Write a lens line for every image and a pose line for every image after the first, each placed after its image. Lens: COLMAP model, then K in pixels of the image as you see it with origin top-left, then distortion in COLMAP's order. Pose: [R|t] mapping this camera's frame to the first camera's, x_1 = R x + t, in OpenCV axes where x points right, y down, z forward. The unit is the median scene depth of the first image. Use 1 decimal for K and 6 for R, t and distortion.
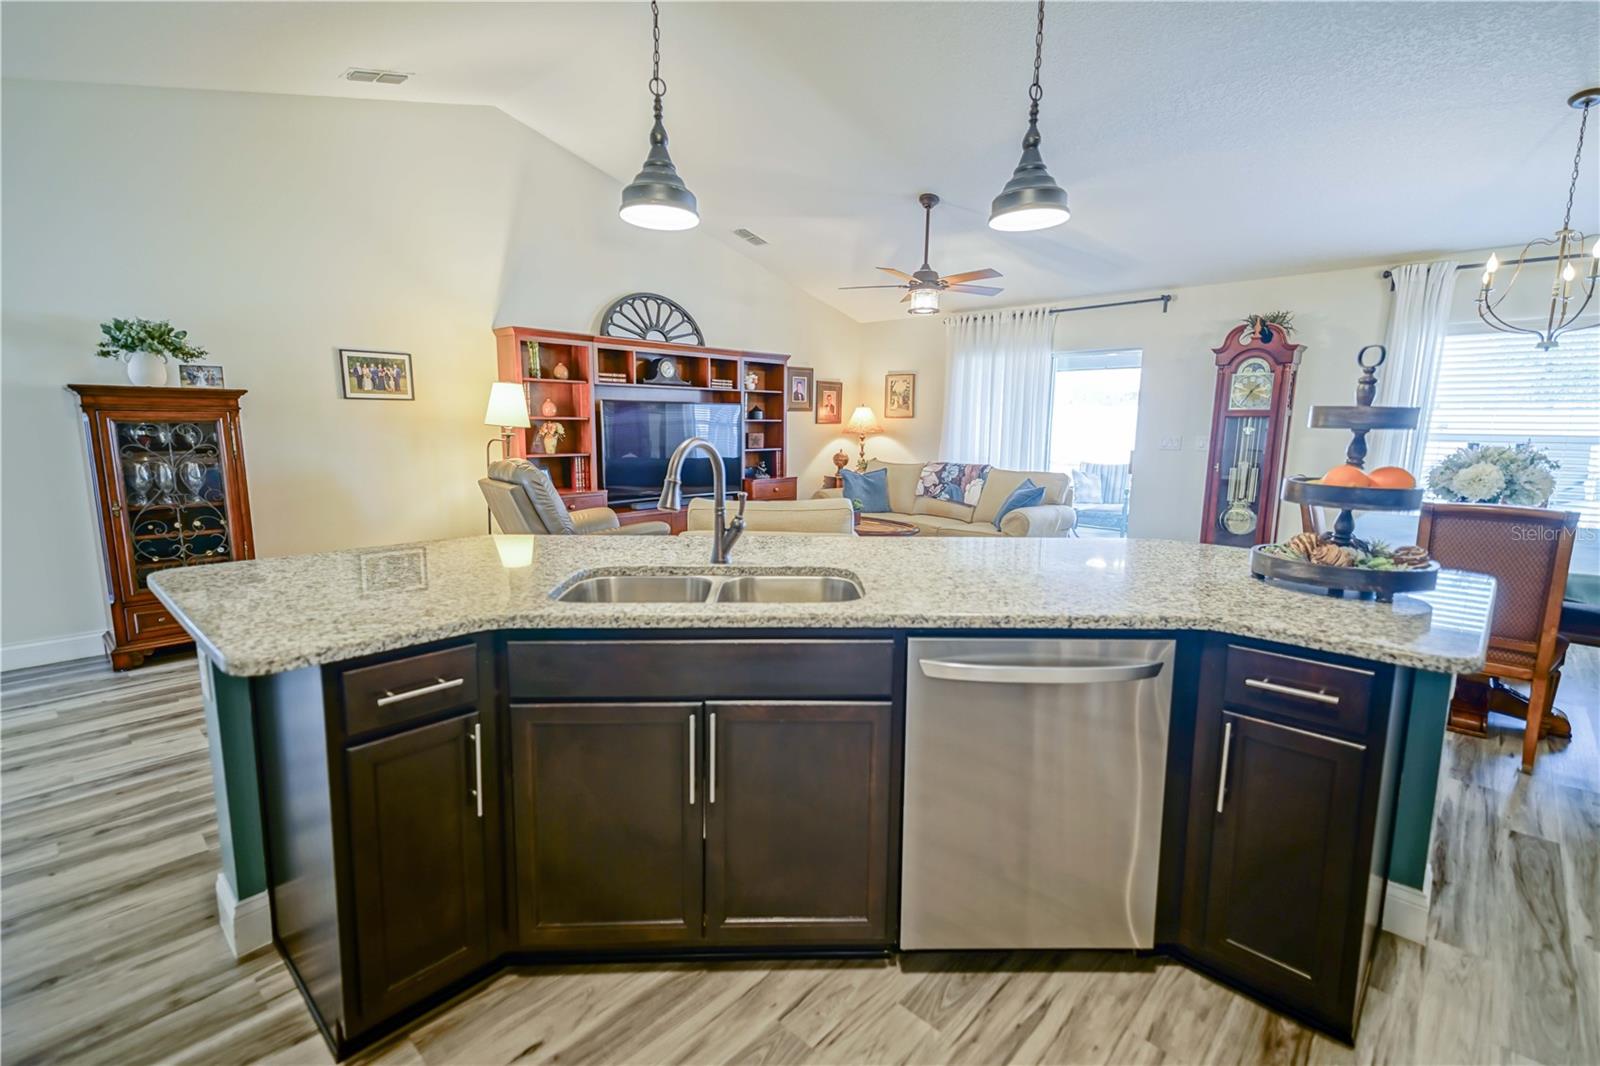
lens RADIAL K [[724.6, 0, 800.7], [0, 724.6, 526.6], [0, 0, 1]] dist [0.064122, -0.021689]
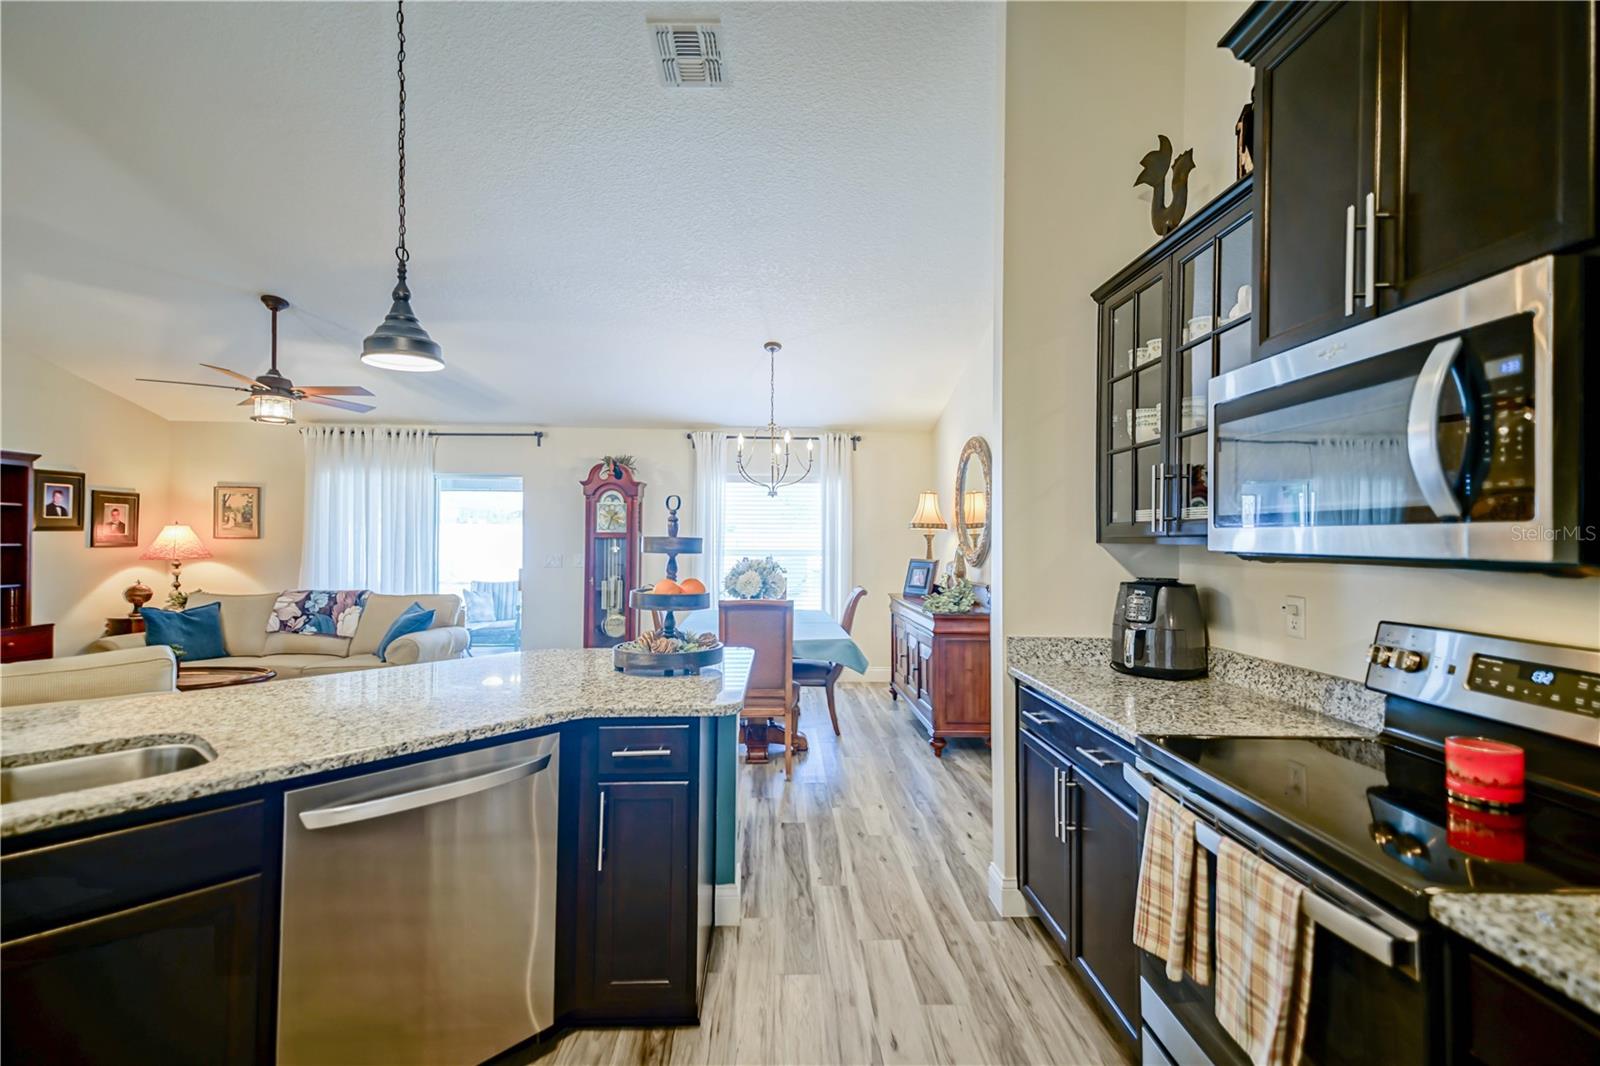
lens RADIAL K [[724.6, 0, 800.7], [0, 724.6, 526.6], [0, 0, 1]] dist [0.064122, -0.021689]
pose [[0.706096, 0.003325, 0.708108, -0.016106], [0.108527, 0.987667, -0.112857, 0.000249], [-0.699750, 0.156537, 0.697027, -0.043381]]
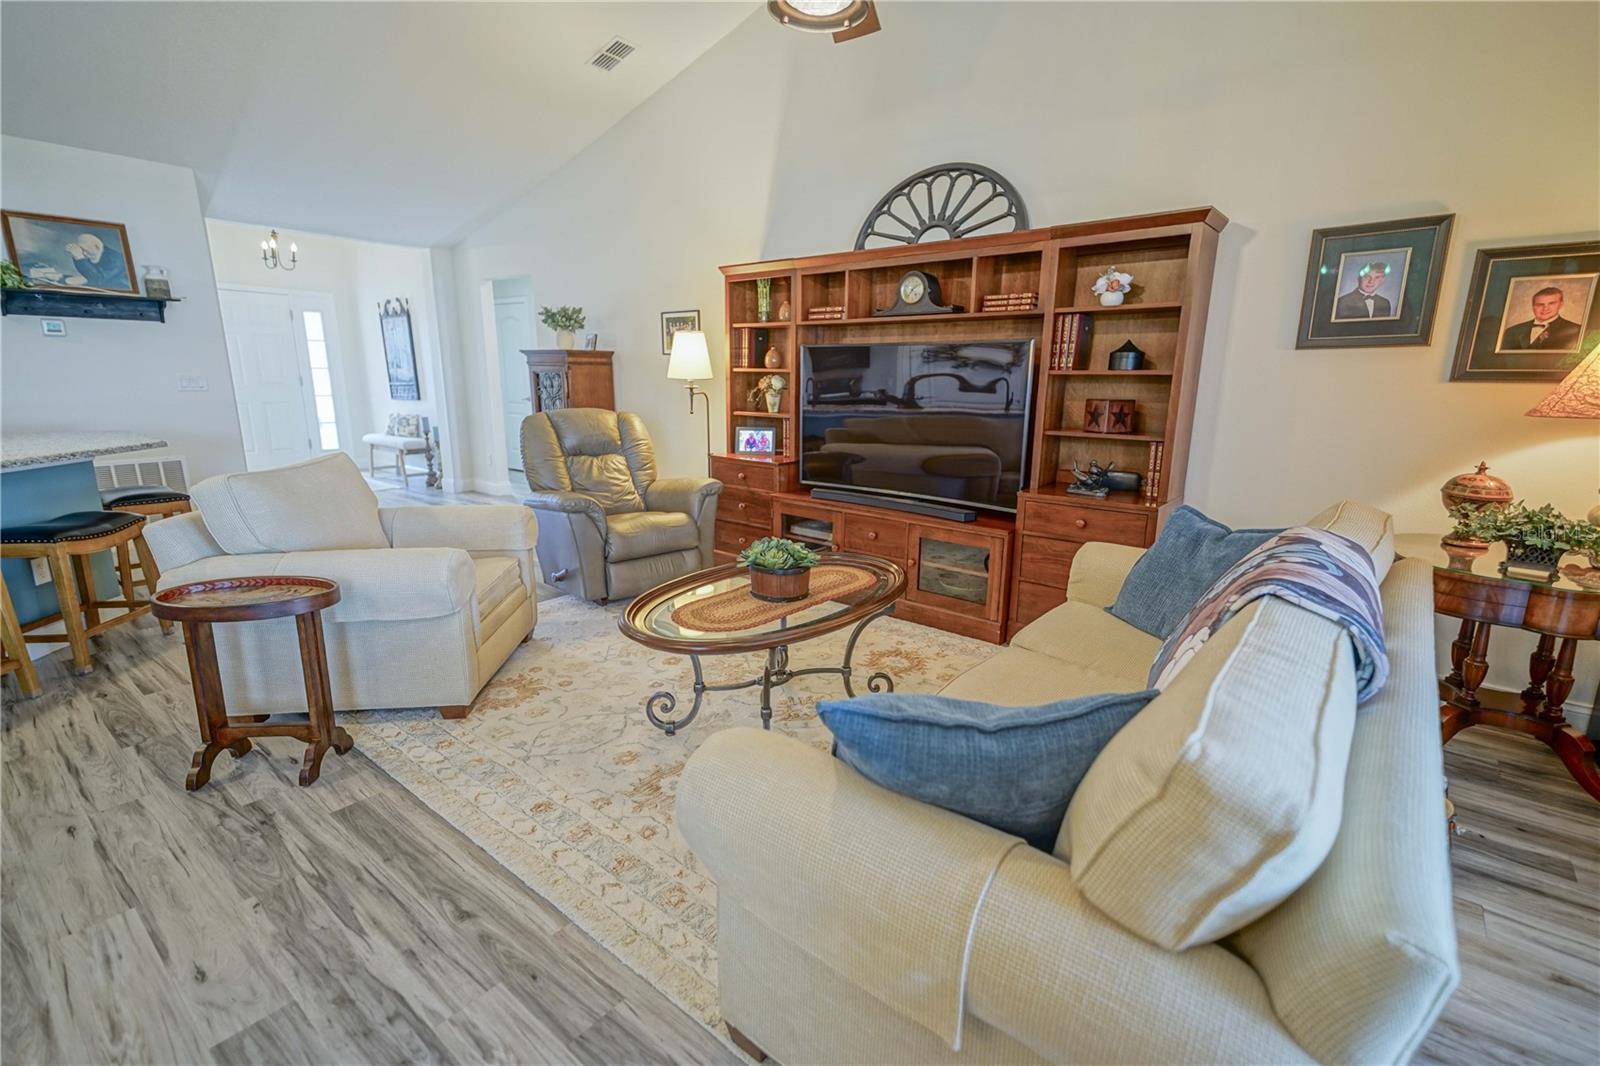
lens RADIAL K [[721.8, 0, 802.8], [0, 721.8, 529.0], [0, 0, 1]] dist [0.060605, -0.019590]
pose [[0.074013, 0.204131, -0.976142, 0.501750], [-0.156461, 0.969081, 0.190792, -0.132971], [0.984907, 0.138607, 0.103663, 0.952583]]
